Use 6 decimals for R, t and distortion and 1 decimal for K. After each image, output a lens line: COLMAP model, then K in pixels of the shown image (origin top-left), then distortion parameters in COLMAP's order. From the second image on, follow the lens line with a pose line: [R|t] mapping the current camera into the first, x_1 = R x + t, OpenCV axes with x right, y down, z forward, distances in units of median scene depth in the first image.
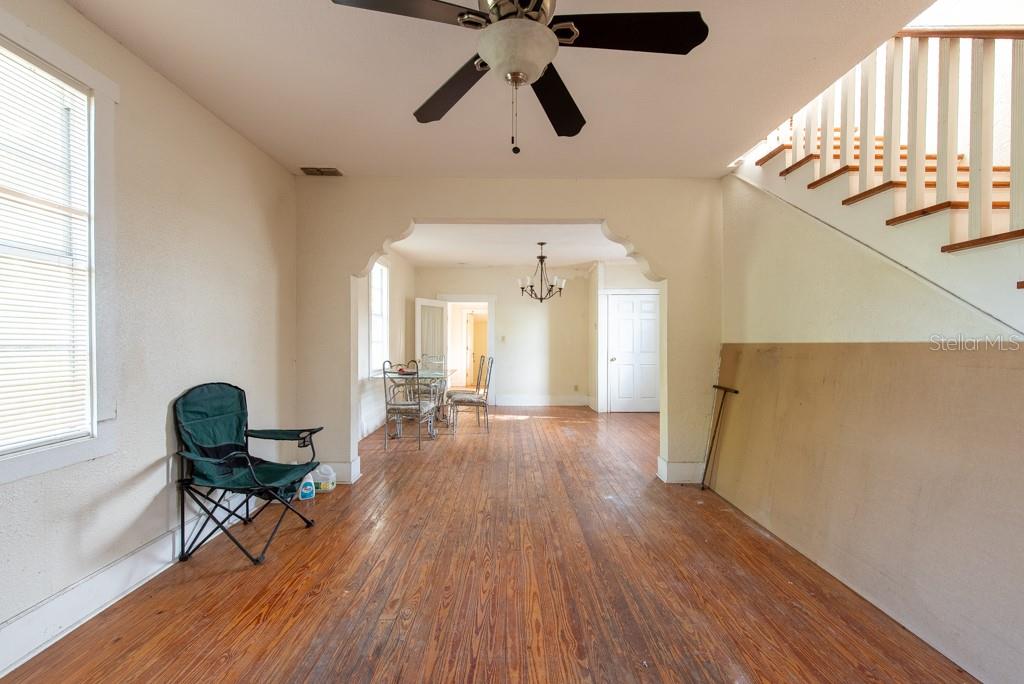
lens RADIAL K [[395.8, 0, 512.0], [0, 395.8, 342.0], [0, 0, 1]] dist [0.022341, -0.006350]
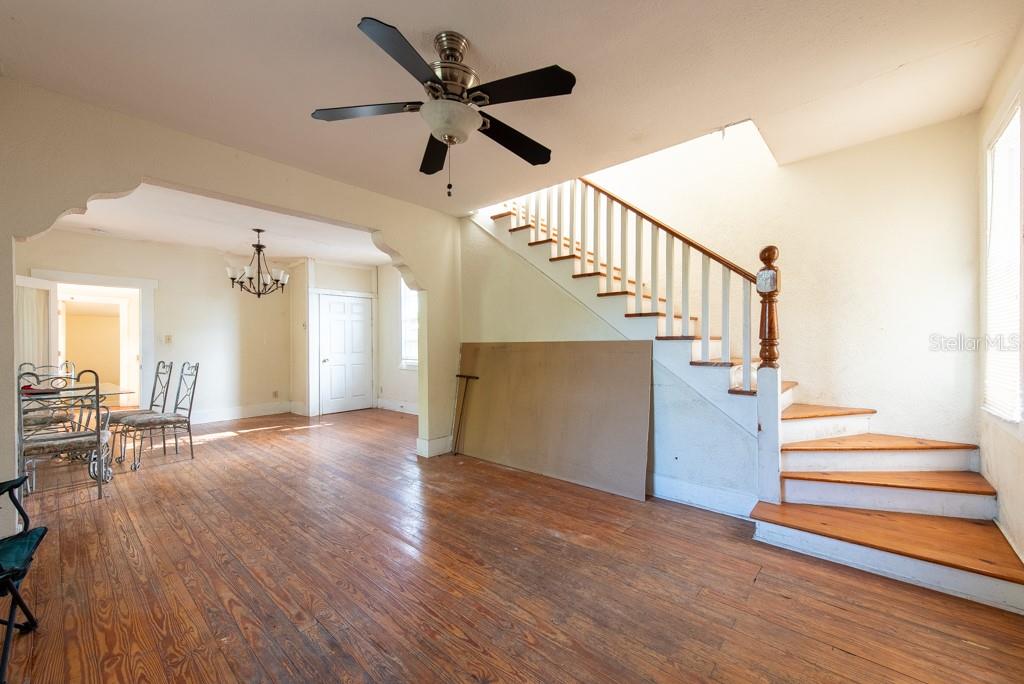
lens RADIAL K [[400.4, 0, 506.3], [0, 400.4, 343.1], [0, 0, 1]] dist [0.022880, -0.005118]
pose [[0.674254, -0.004594, 0.738485, -0.419068], [0.004525, 0.999988, 0.002090, 0.002020], [-0.738486, 0.001933, 0.674266, -0.010467]]
